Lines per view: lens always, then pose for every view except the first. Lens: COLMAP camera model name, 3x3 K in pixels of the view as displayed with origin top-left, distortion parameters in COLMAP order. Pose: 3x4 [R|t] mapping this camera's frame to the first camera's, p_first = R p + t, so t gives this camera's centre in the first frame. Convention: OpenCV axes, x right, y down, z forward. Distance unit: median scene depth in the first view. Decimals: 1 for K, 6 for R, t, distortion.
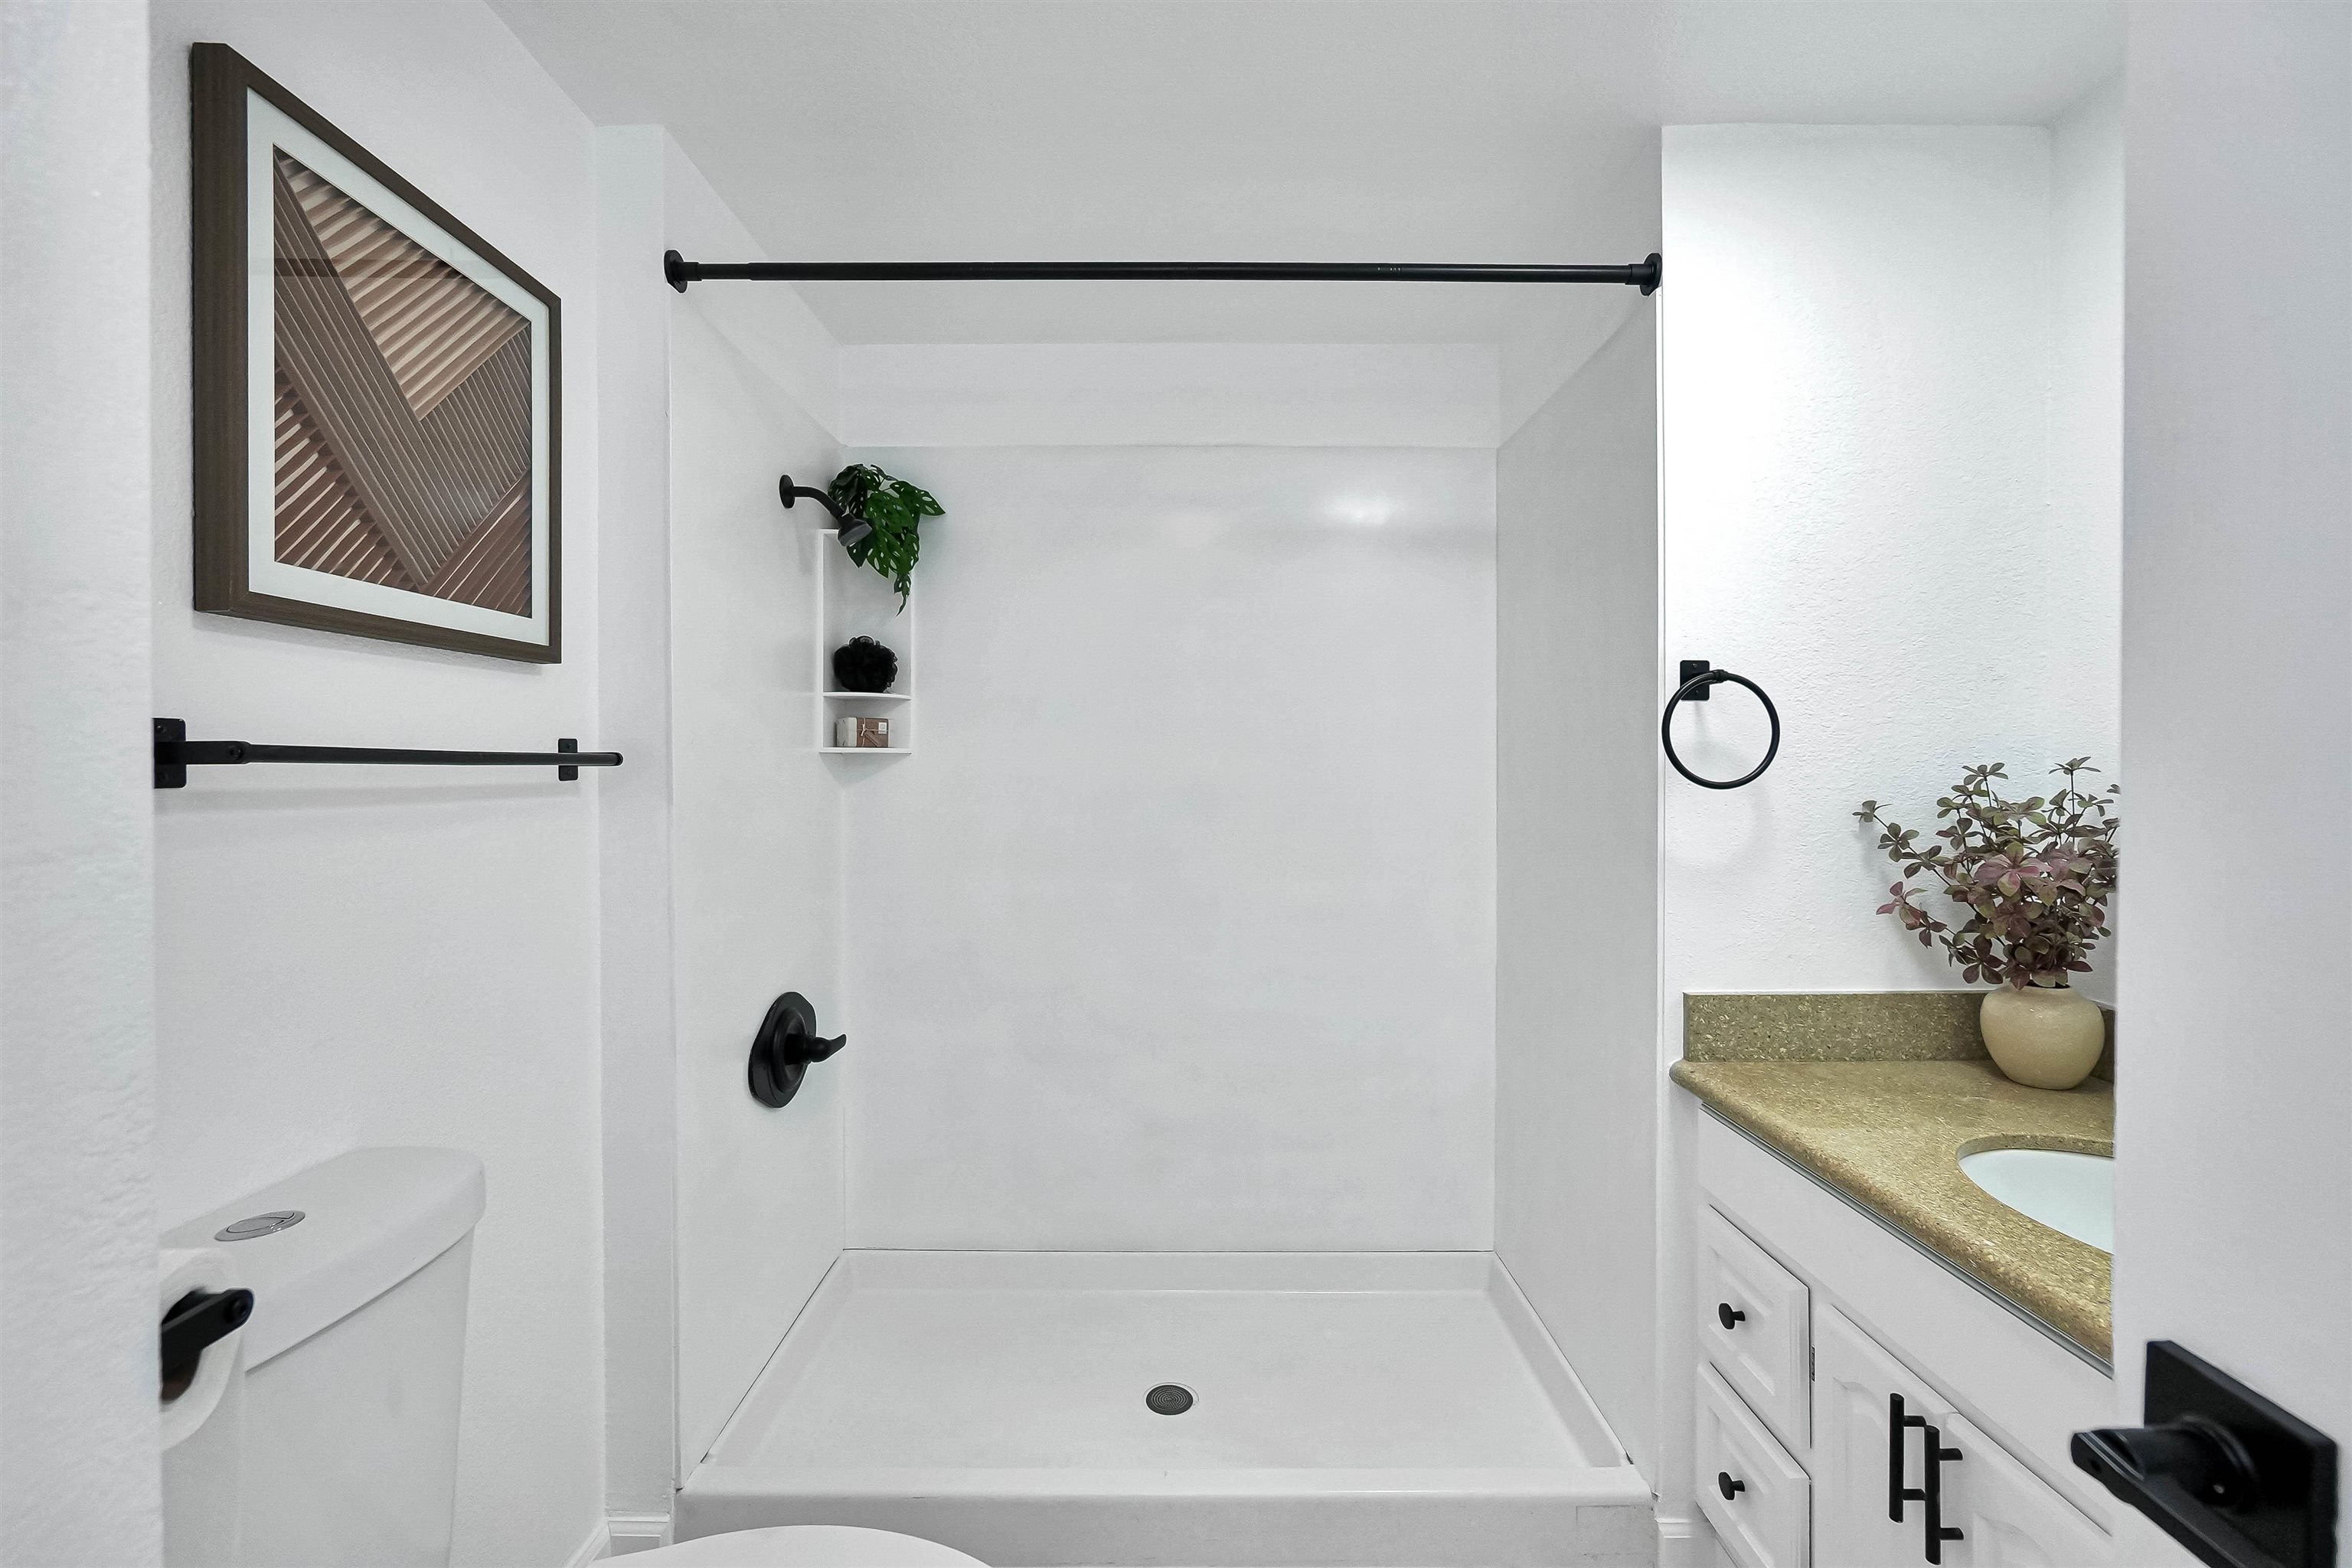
lens RADIAL K [[1026.0, 0, 1133.4], [0, 1026.0, 774.9], [0, 0, 1]] dist [-0.004847, 0.000864]
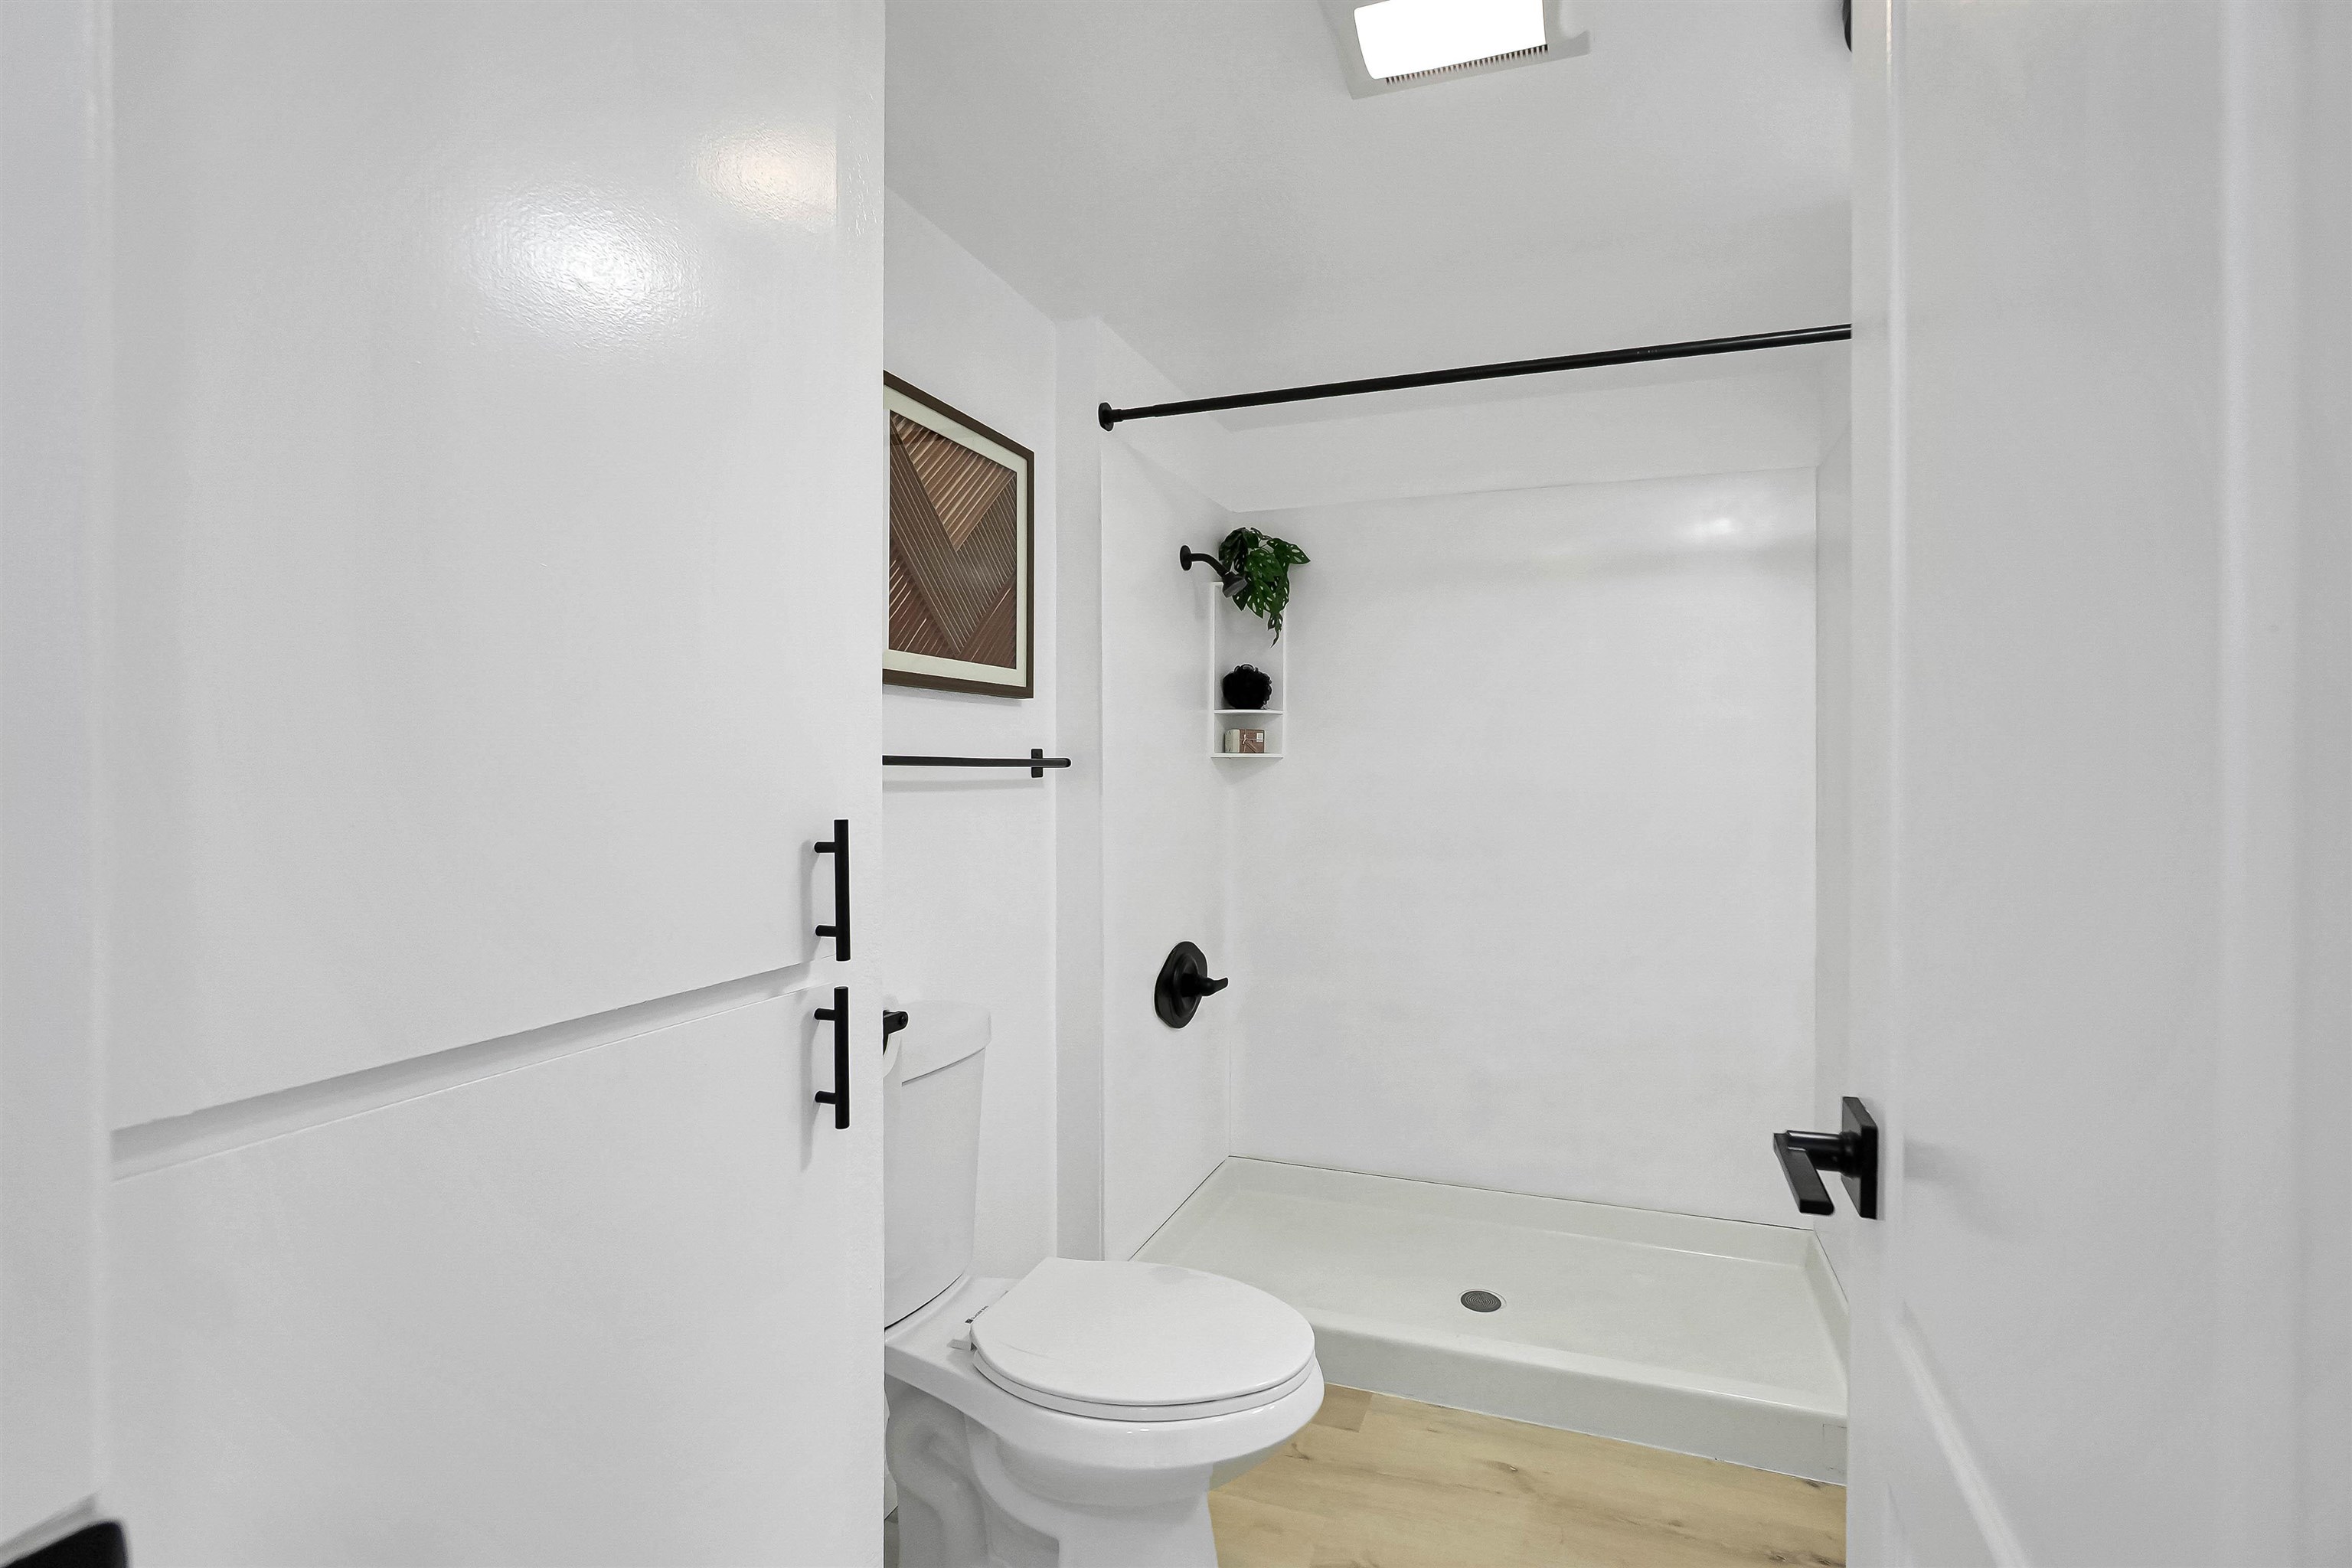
lens RADIAL K [[1026.0, 0, 1177.9], [0, 1026.0, 776.3], [0, 0, 1]] dist [-0.004847, 0.000864]
pose [[0.934393, 0.004576, -0.356214, 0.119041], [-0.005053, 0.999987, -0.000409, 0.002548], [0.356207, 0.002182, 0.934404, -0.223174]]
